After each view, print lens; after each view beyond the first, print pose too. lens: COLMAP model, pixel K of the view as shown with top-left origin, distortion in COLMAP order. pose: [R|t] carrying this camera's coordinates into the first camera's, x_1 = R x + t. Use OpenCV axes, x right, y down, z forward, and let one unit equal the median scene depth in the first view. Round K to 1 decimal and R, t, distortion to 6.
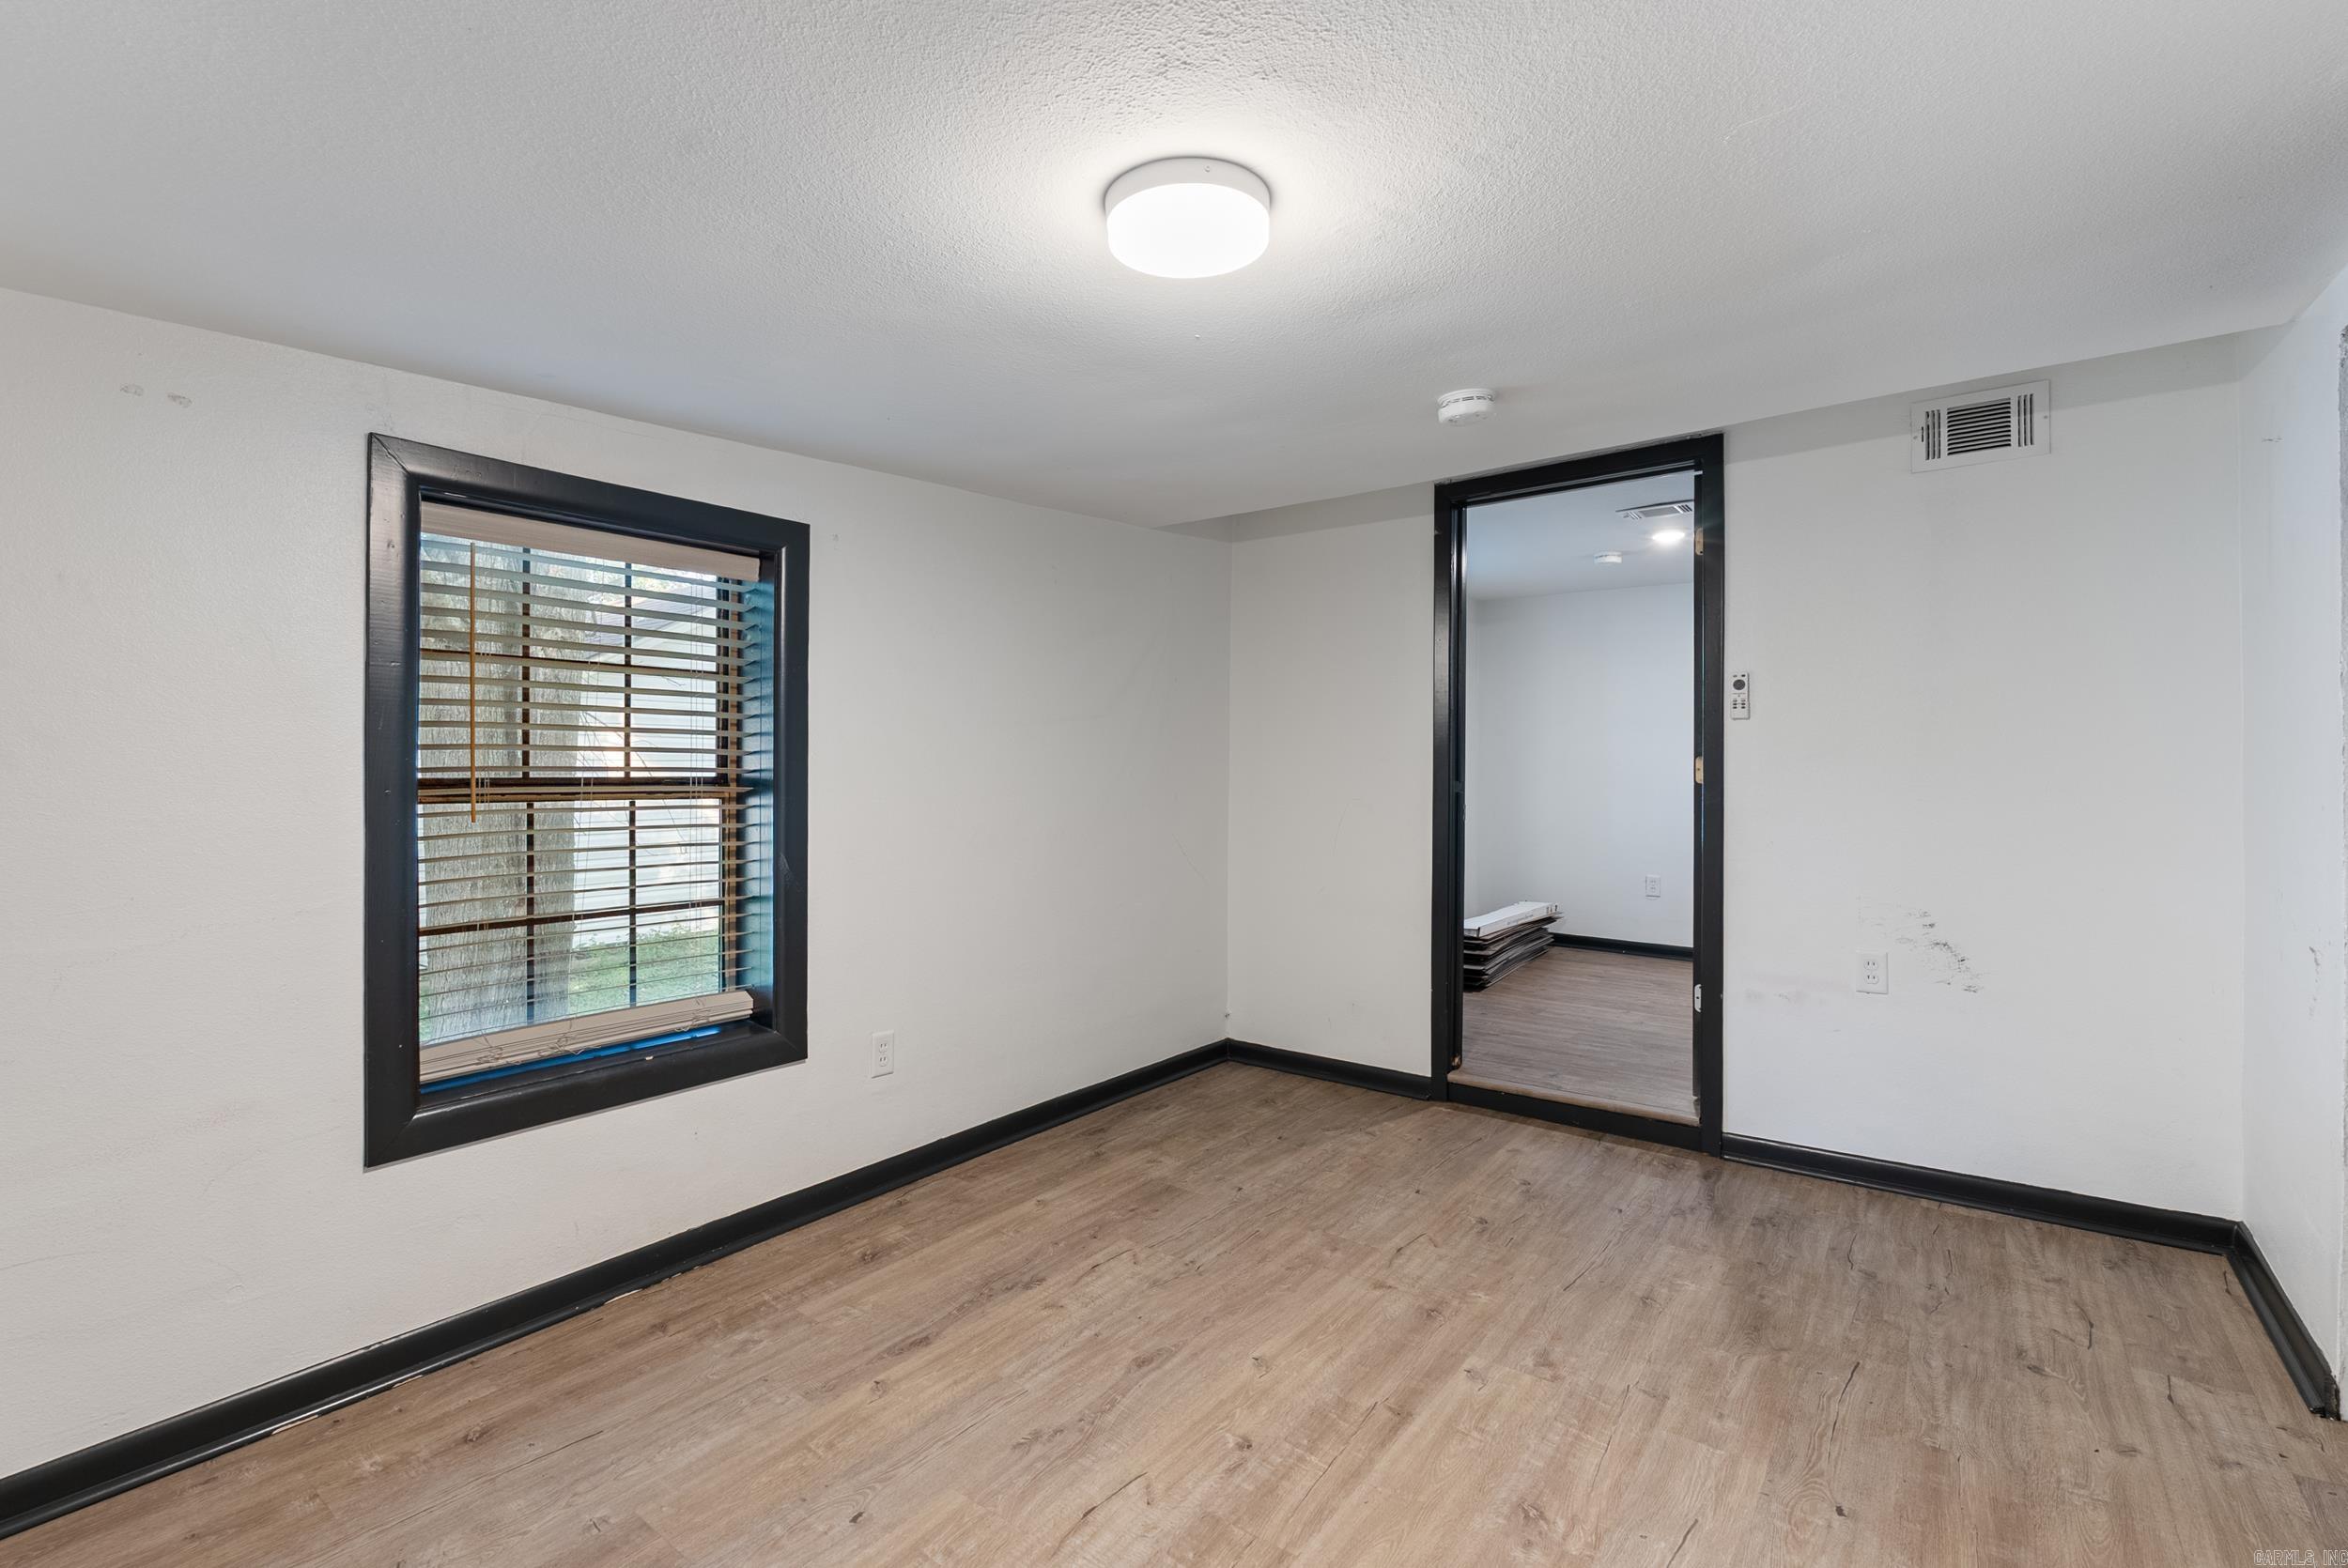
lens RADIAL K [[1036.3, 0, 1172.0], [0, 1036.3, 786.7], [0, 0, 1]] dist [-0.007137, 0.001098]
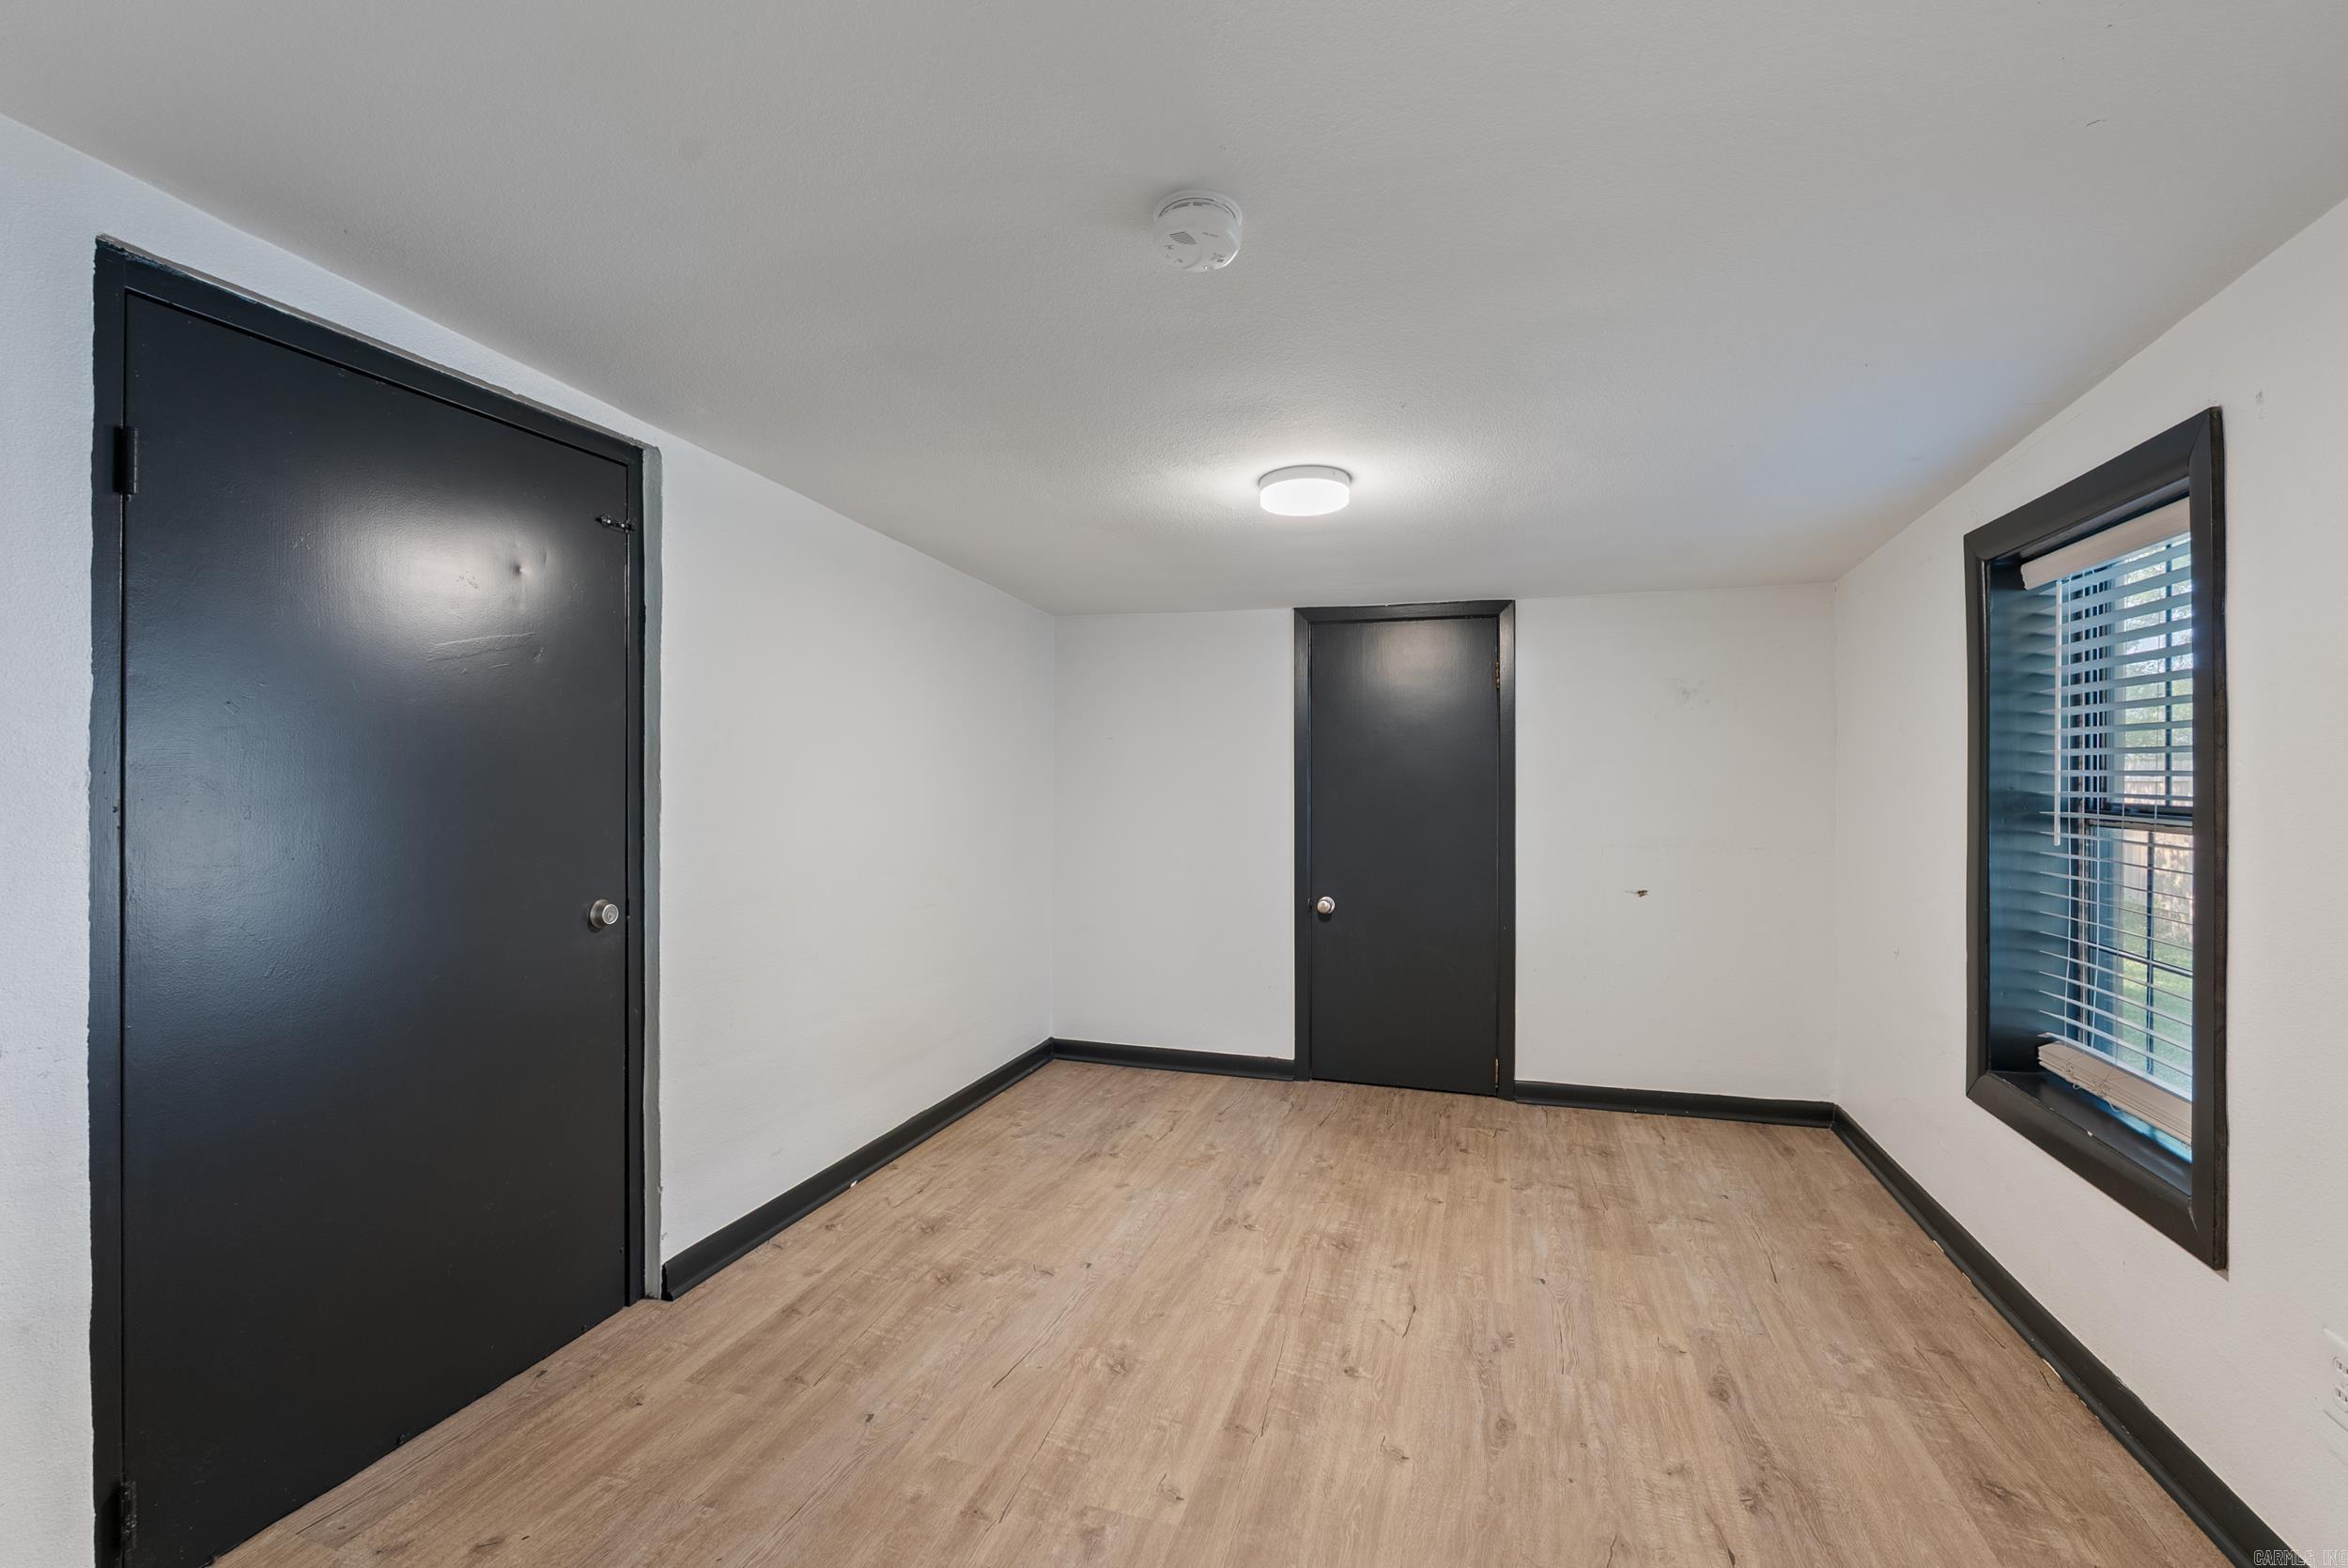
lens RADIAL K [[1036.3, 0, 1184.0], [0, 1036.3, 762.9], [0, 0, 1]] dist [-0.007137, 0.001098]
pose [[-0.937757, -0.005048, -0.347256, 0.568972], [-0.007806, 0.999948, 0.006545, -0.051139], [0.347205, 0.008849, -0.937748, 1.754318]]
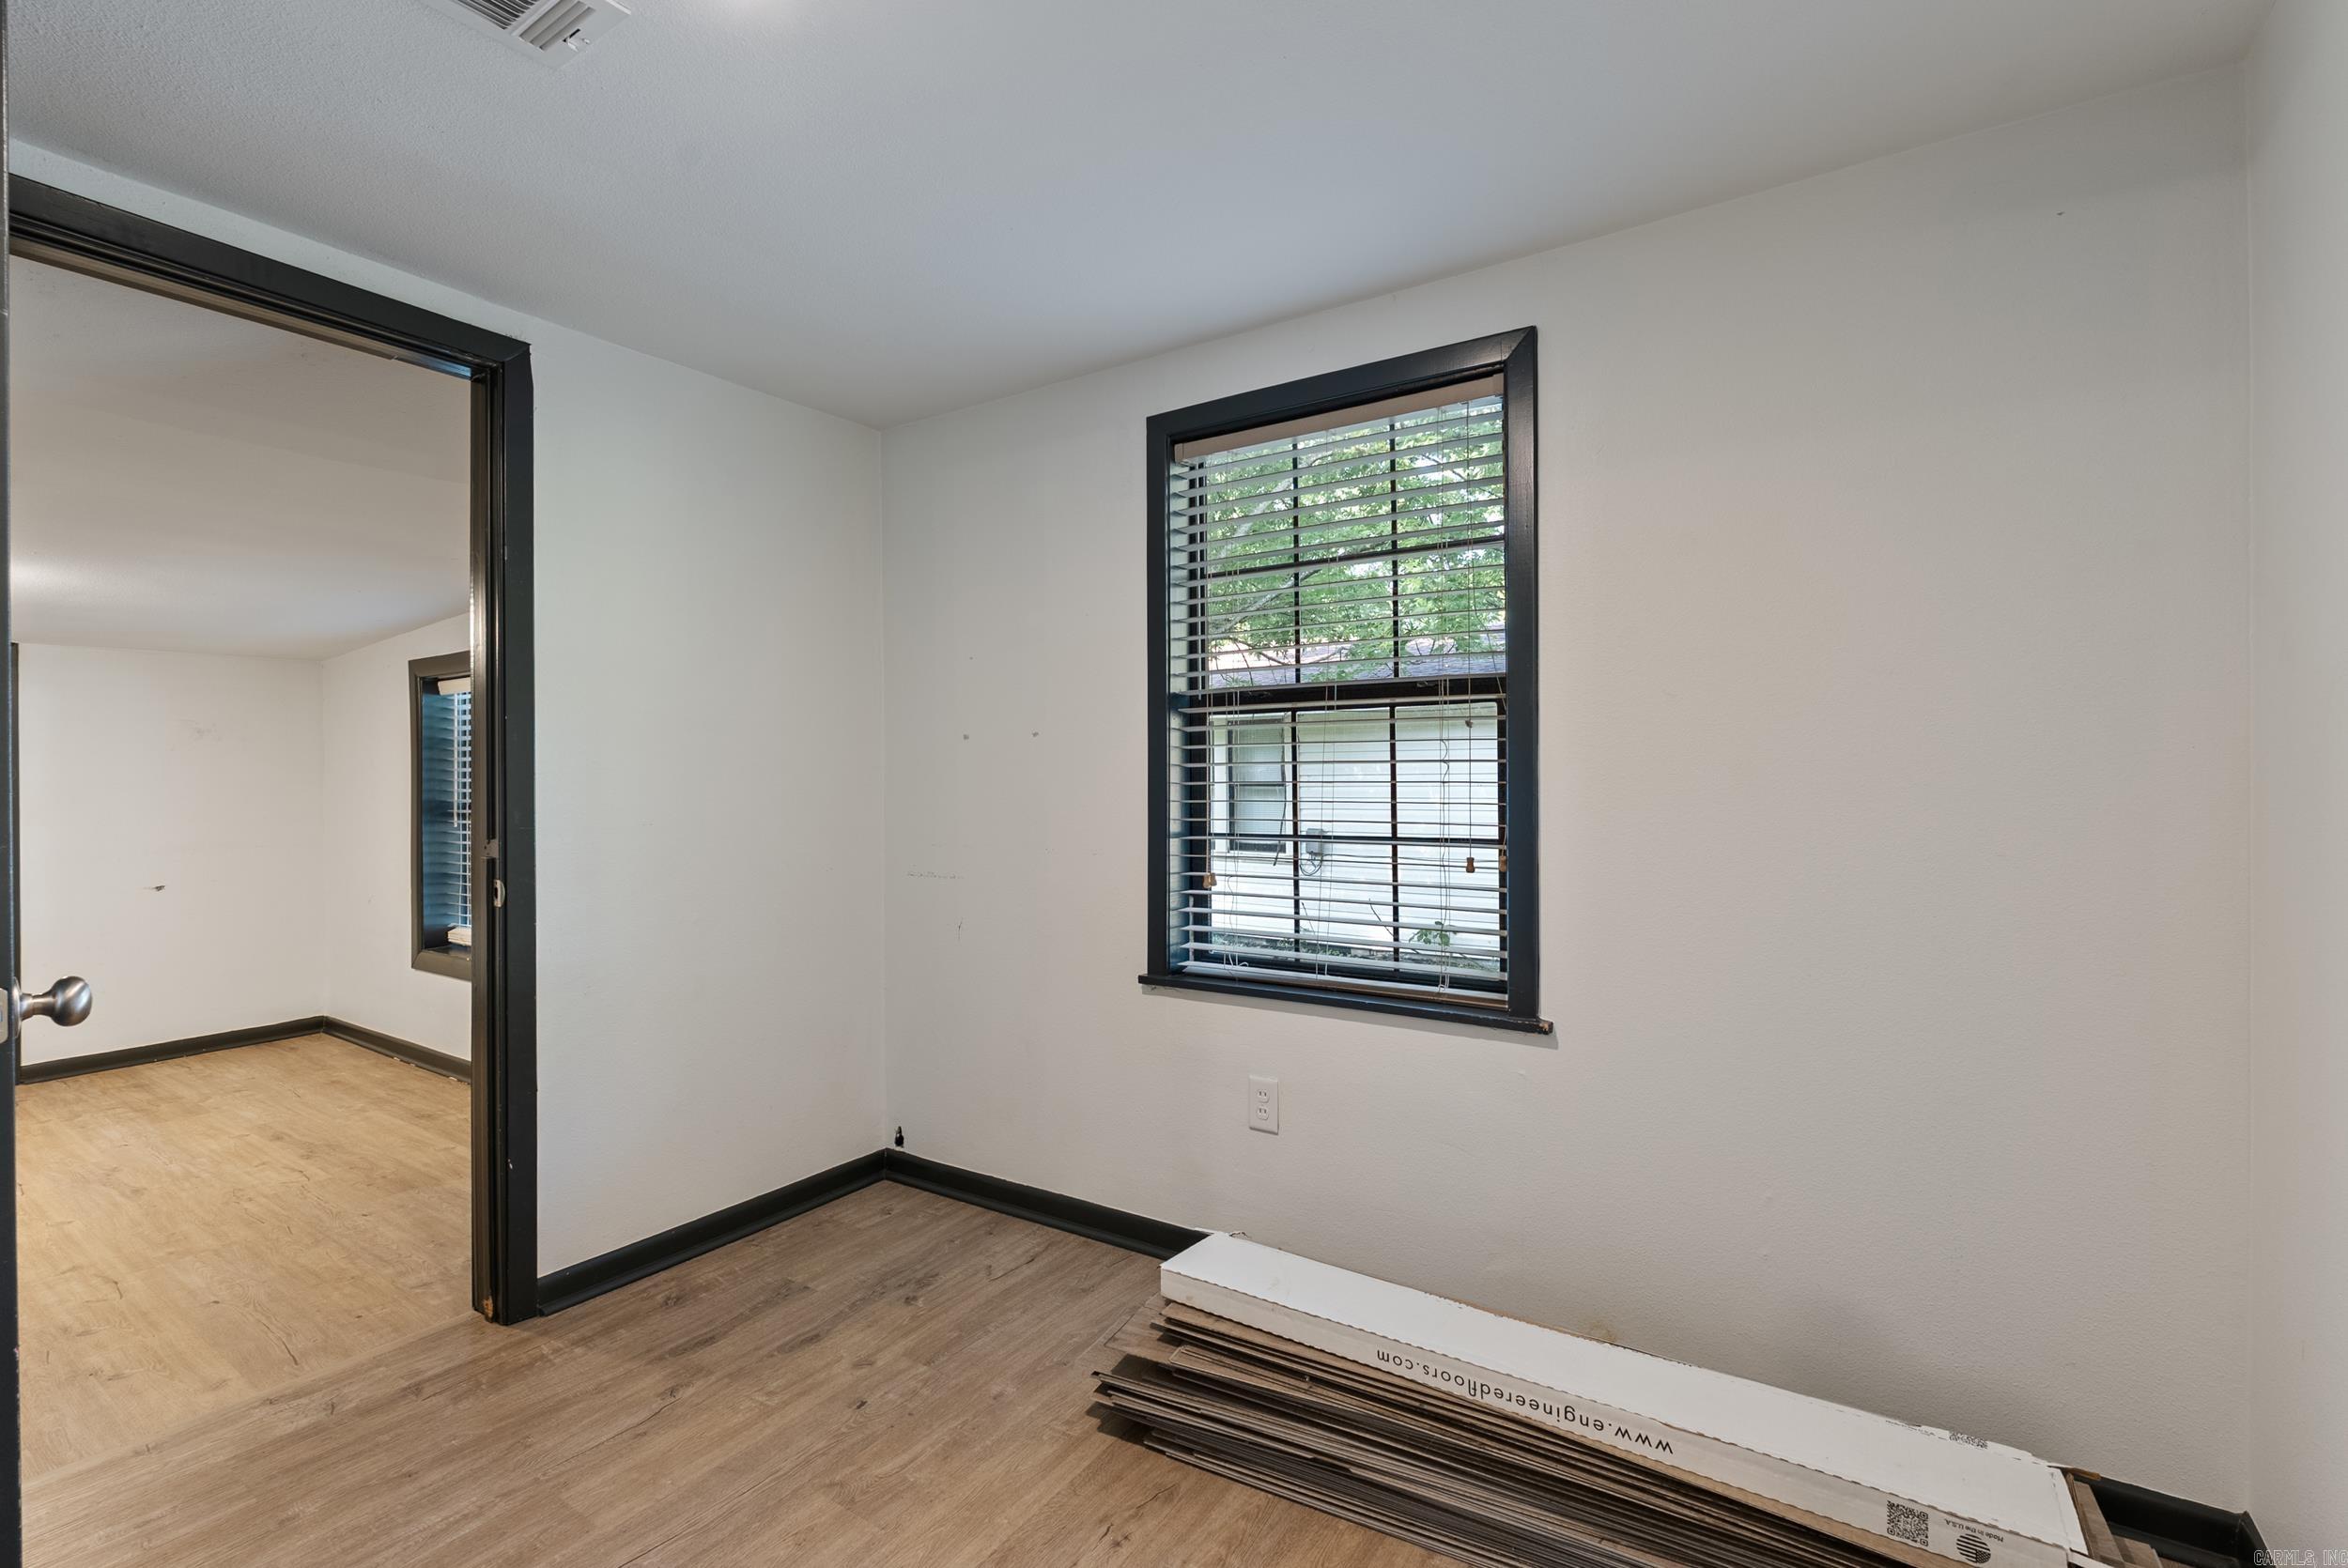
lens RADIAL K [[1036.3, 0, 1172.6], [0, 1036.3, 776.0], [0, 0, 1]] dist [-0.007137, 0.001098]
pose [[0.064072, 0.000918, -0.997945, 1.610458], [-0.006656, 0.999978, 0.000492, -0.083087], [0.997923, 0.006611, 0.064077, 2.432462]]
